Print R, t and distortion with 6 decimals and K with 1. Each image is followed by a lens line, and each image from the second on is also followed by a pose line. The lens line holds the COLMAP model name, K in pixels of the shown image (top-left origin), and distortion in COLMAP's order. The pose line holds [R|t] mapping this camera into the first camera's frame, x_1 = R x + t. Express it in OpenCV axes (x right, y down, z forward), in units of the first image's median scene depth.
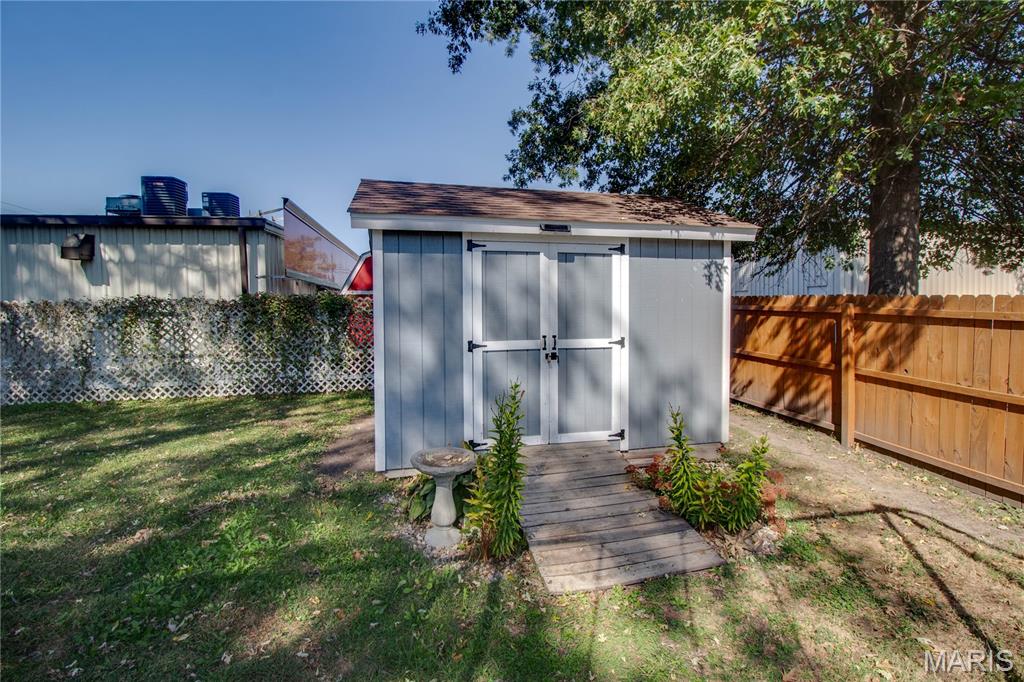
lens RADIAL K [[477.6, 0, 515.9], [0, 477.6, 335.2], [0, 0, 1]] dist [-0.019268, -0.000769]
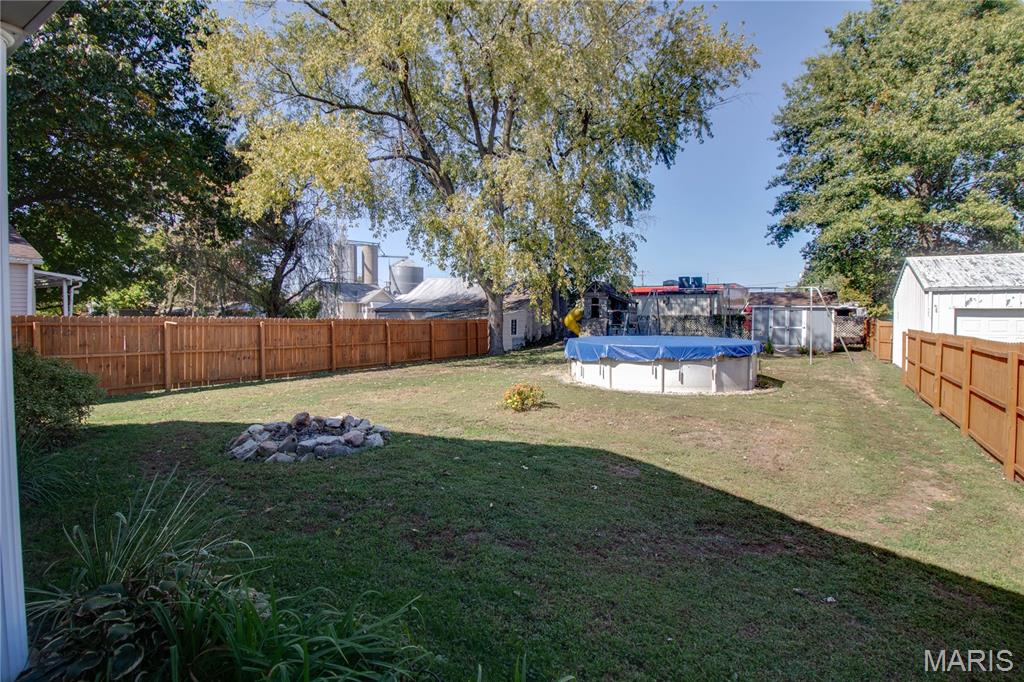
lens RADIAL K [[477.6, 0, 543.0], [0, 477.6, 333.0], [0, 0, 1]] dist [-0.019268, -0.000769]
pose [[0.764504, 0.030585, -0.643893, 1.325213], [-0.037595, 0.999289, 0.002829, 0.161146], [0.643522, 0.022044, 0.765110, -4.545448]]
